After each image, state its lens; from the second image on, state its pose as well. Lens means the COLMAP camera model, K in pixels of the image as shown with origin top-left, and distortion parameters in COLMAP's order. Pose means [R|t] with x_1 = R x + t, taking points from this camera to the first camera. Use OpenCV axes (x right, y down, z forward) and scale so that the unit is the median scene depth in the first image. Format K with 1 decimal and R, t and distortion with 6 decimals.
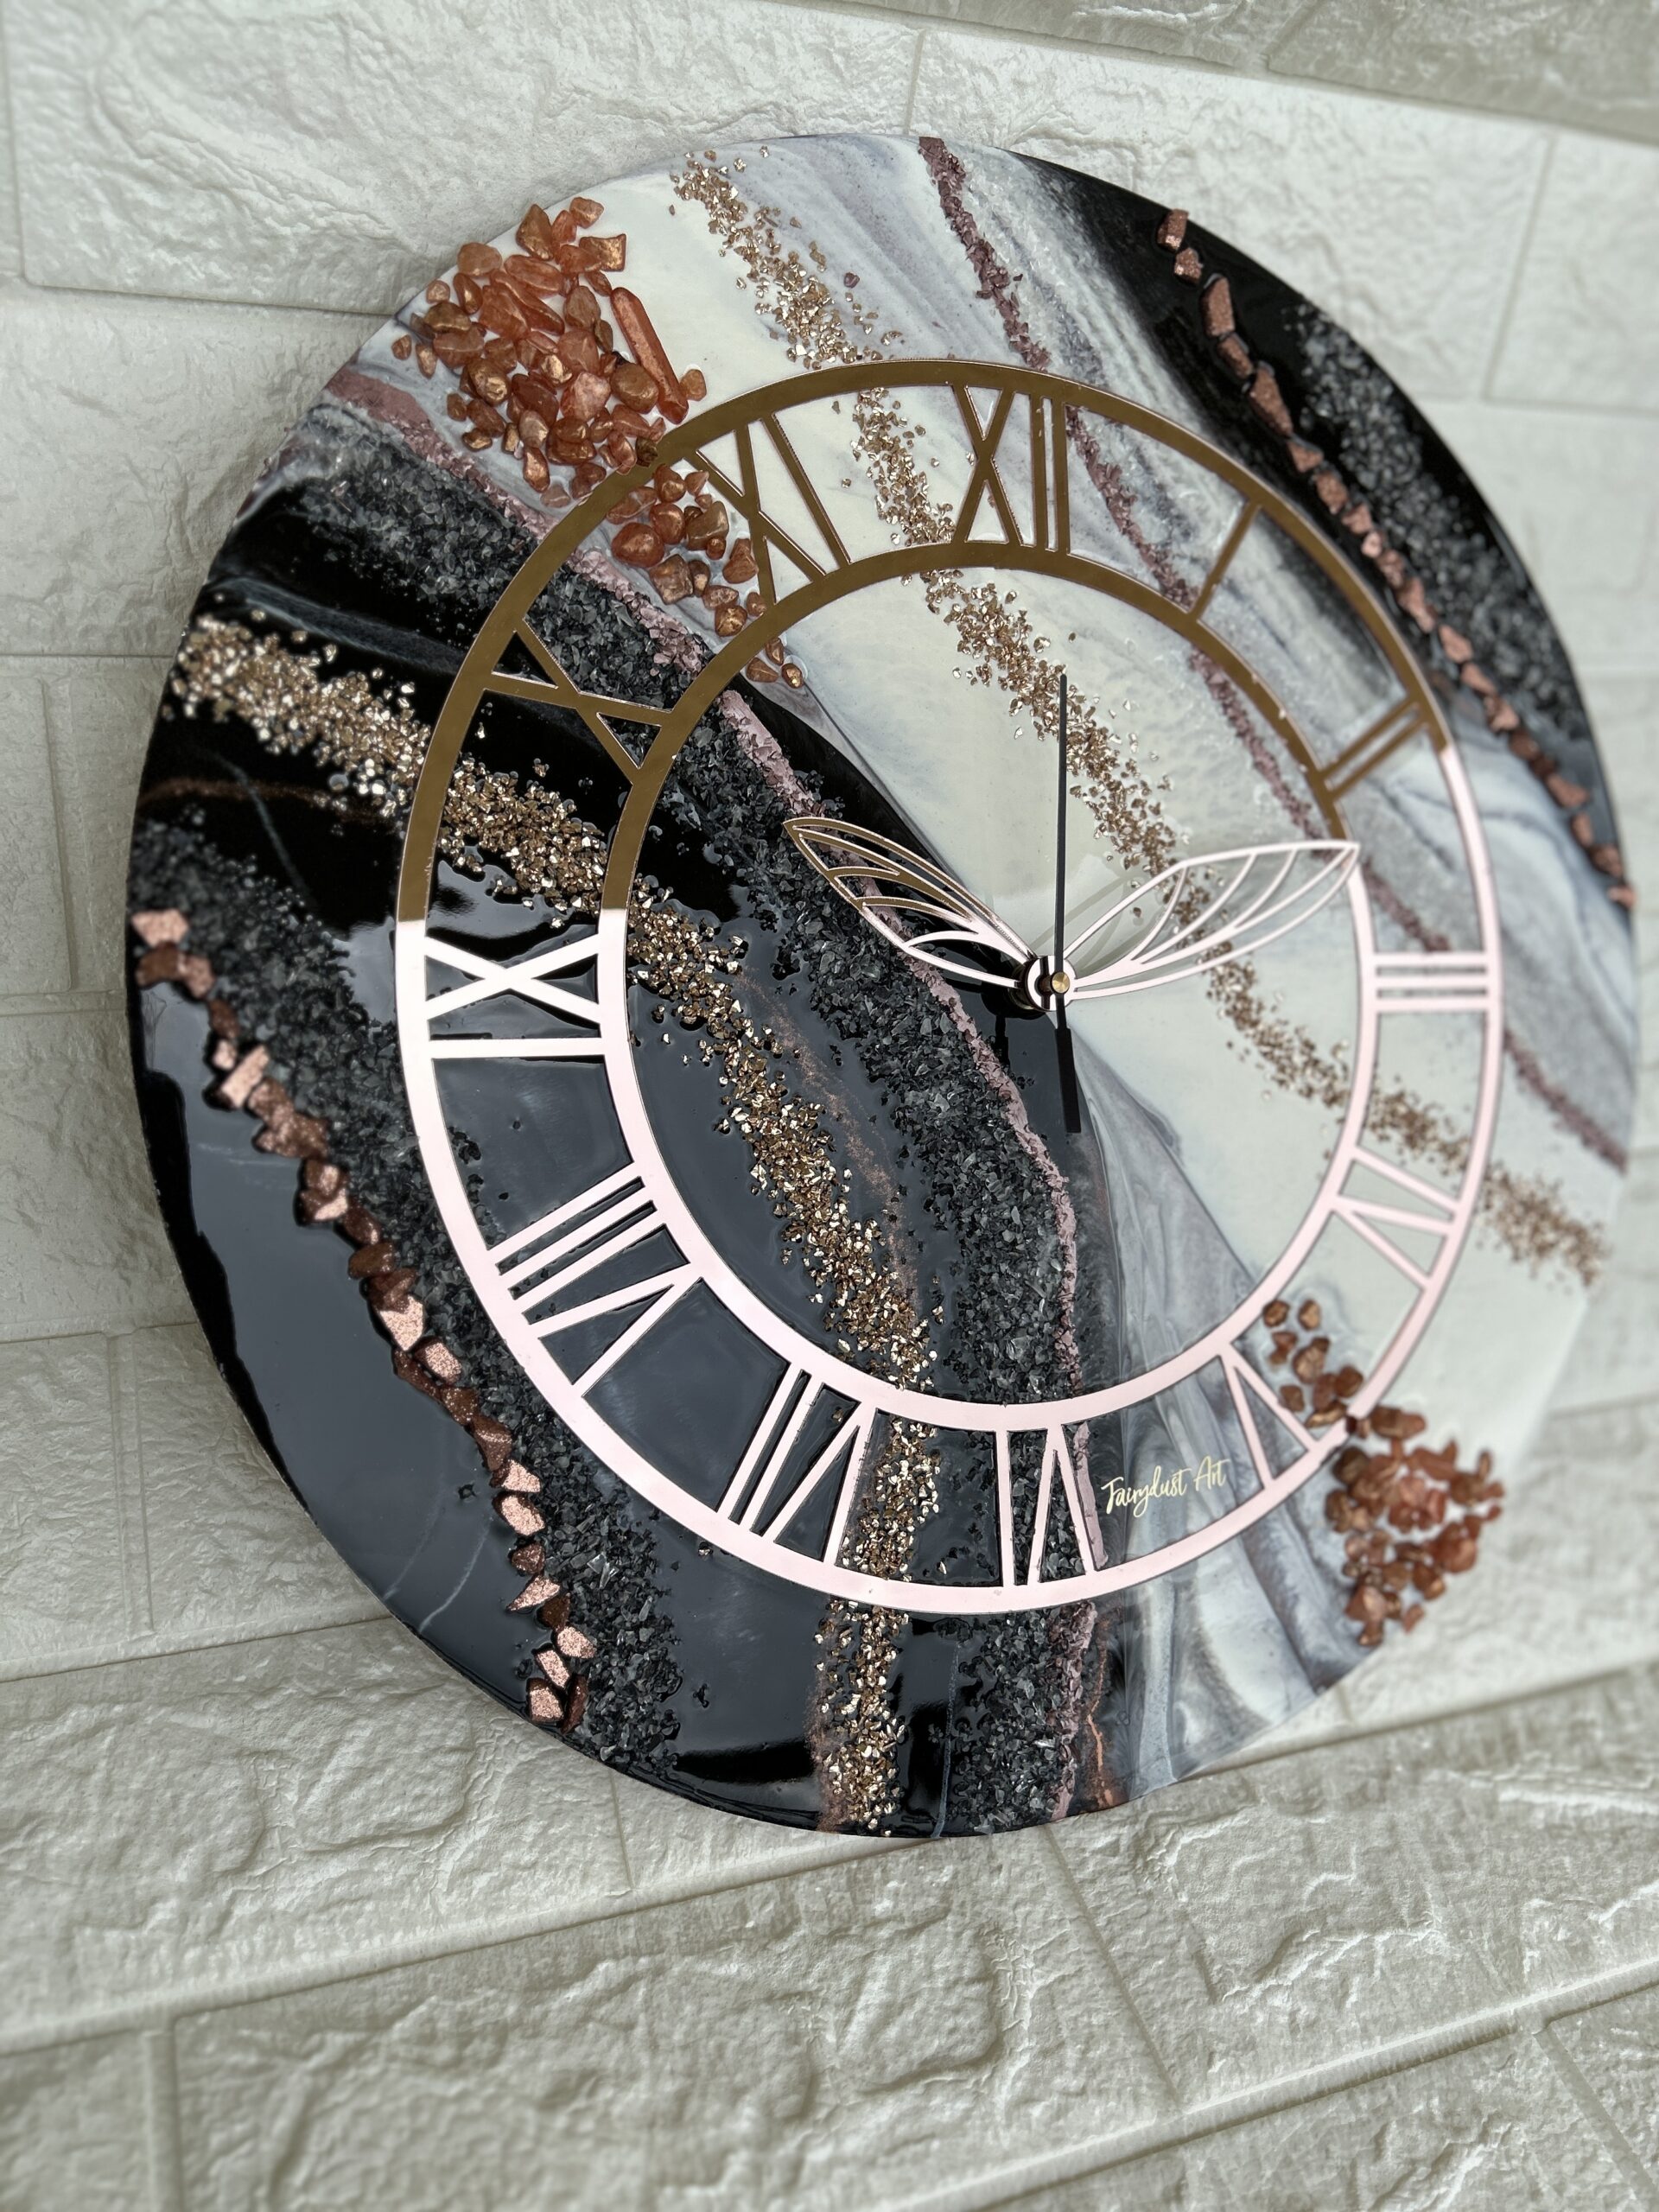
lens RADIAL K [[1781.1, 0, 827.7], [0, 1781.1, 1116.9], [0, 0, 1]] dist [0.010951, -0.047080]
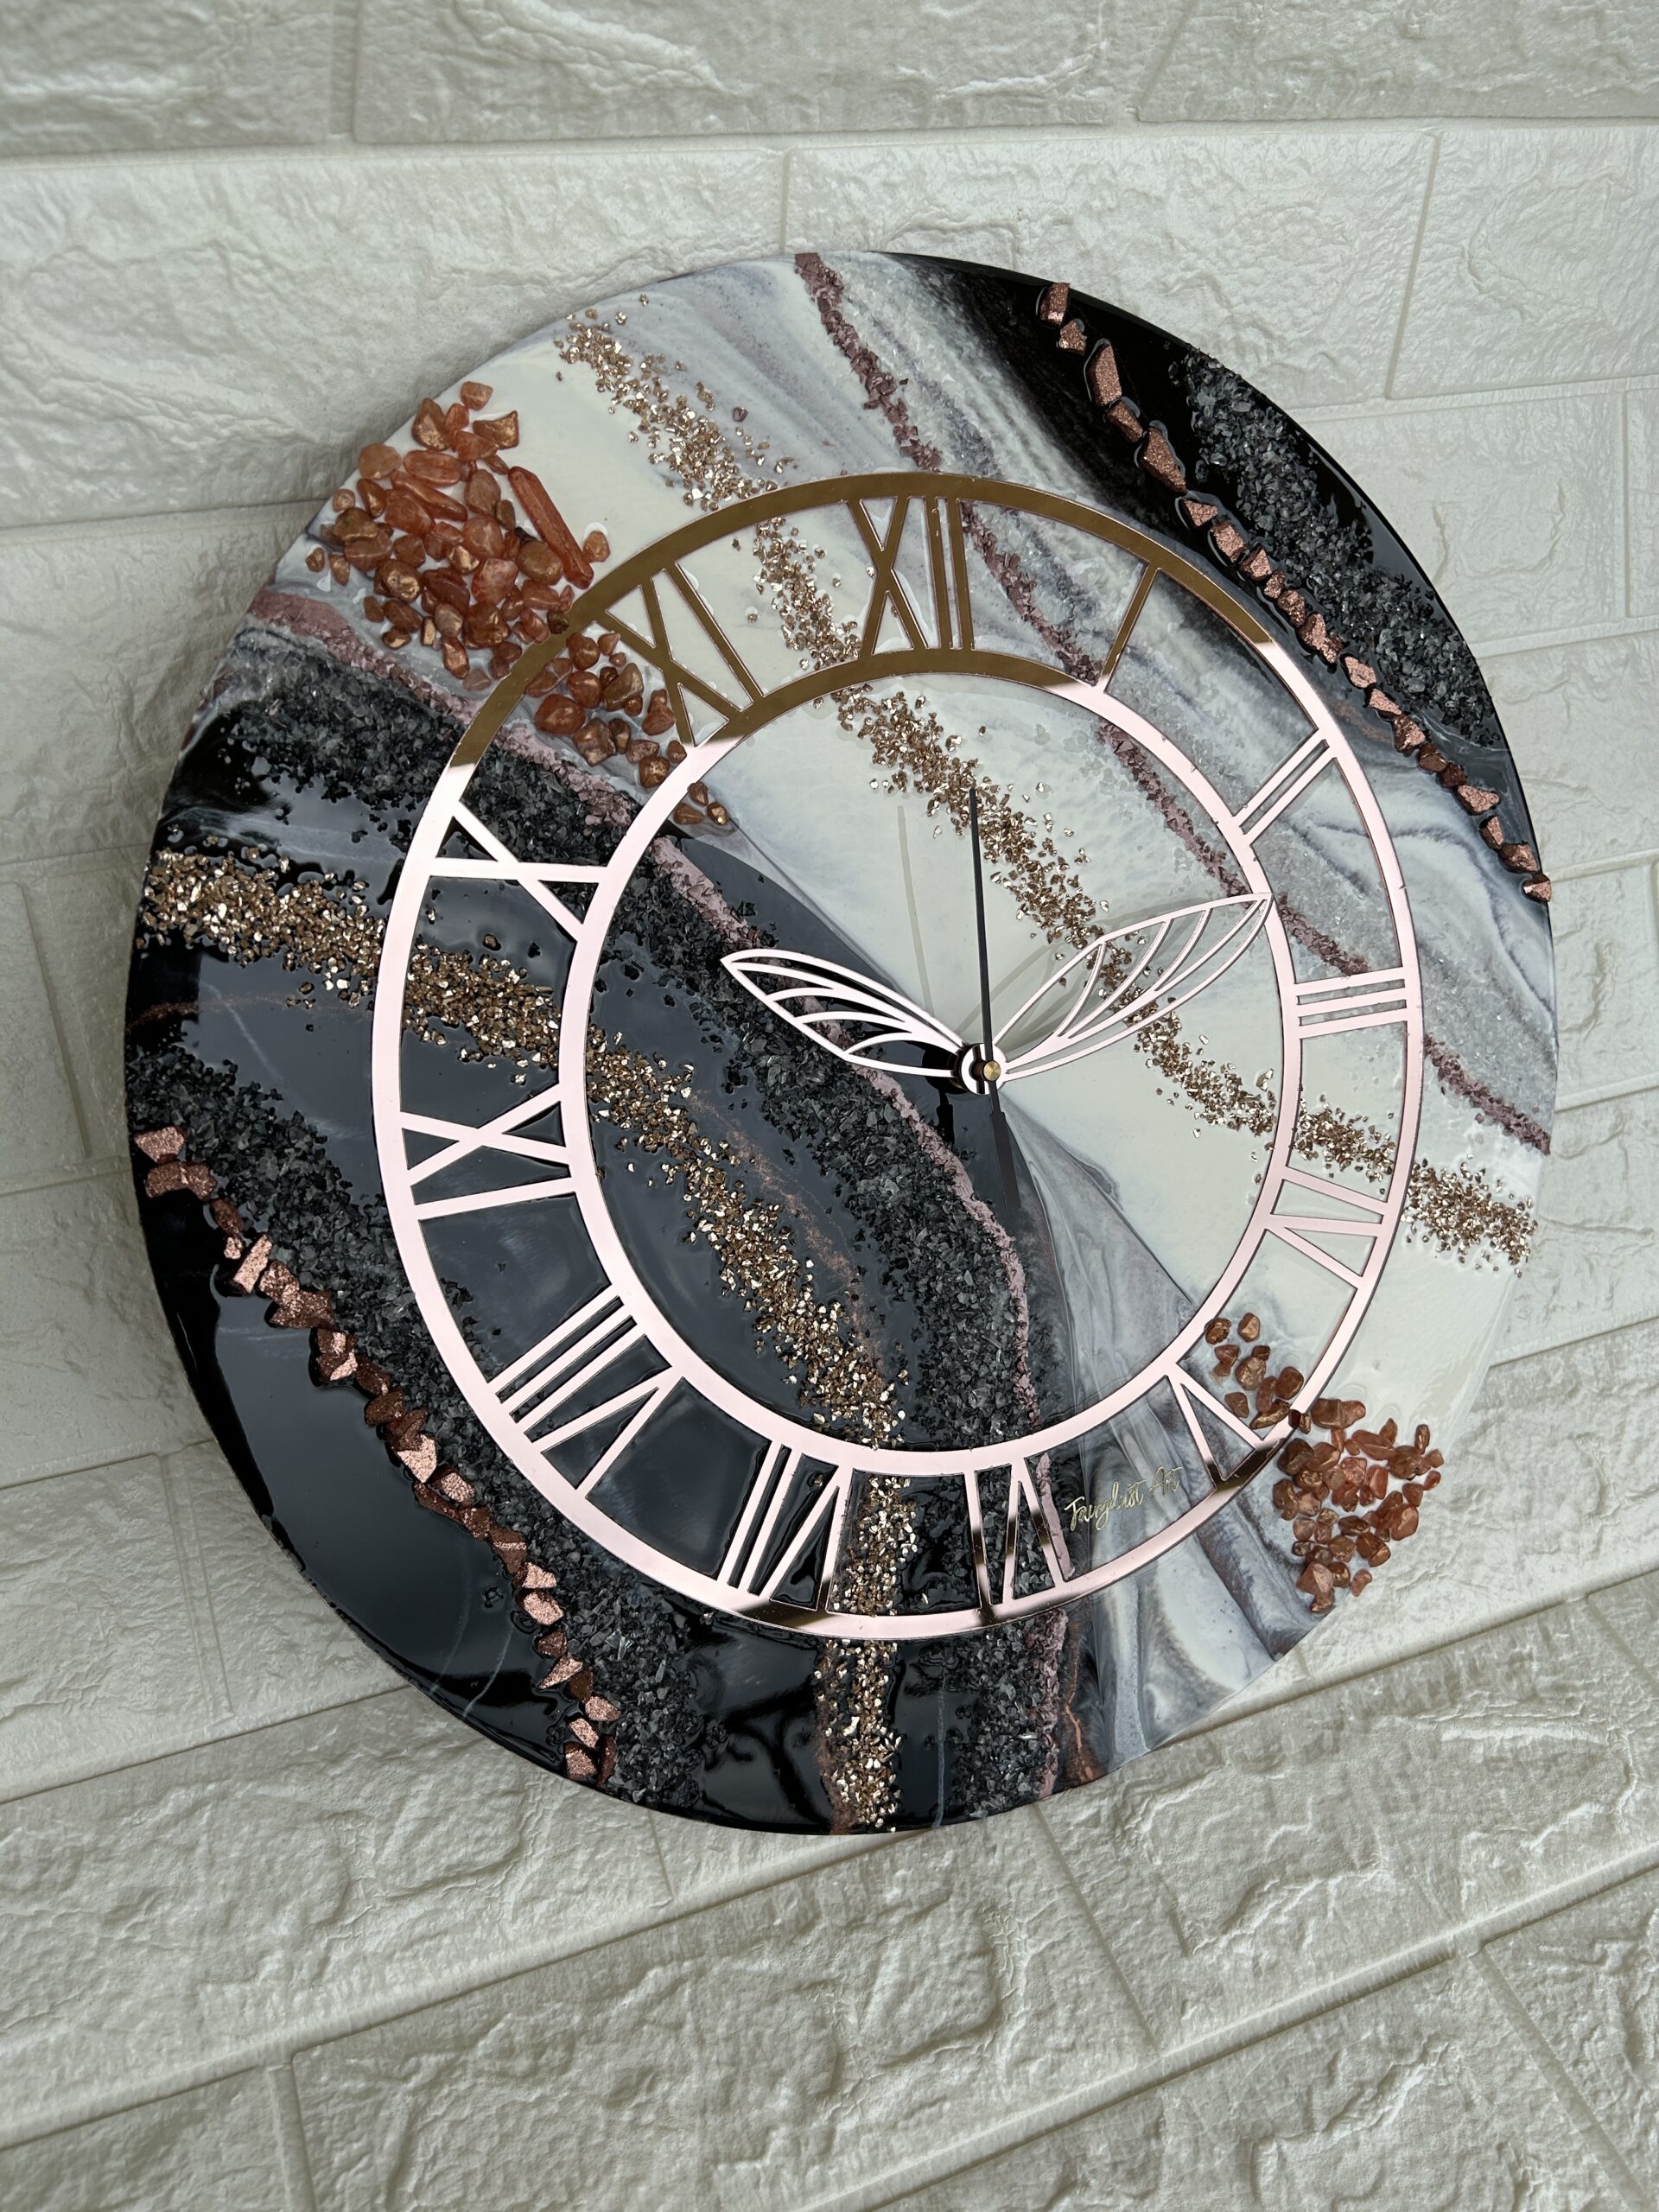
lens RADIAL K [[1781.1, 0, 817.0], [0, 1781.1, 1127.3], [0, 0, 1]] dist [0.010951, -0.047080]
pose [[0.996412, -0.081246, -0.023697, 0.049293], [0.083546, 0.988988, 0.122156, -0.186612], [0.013512, -0.123698, 0.992228, -0.075287]]
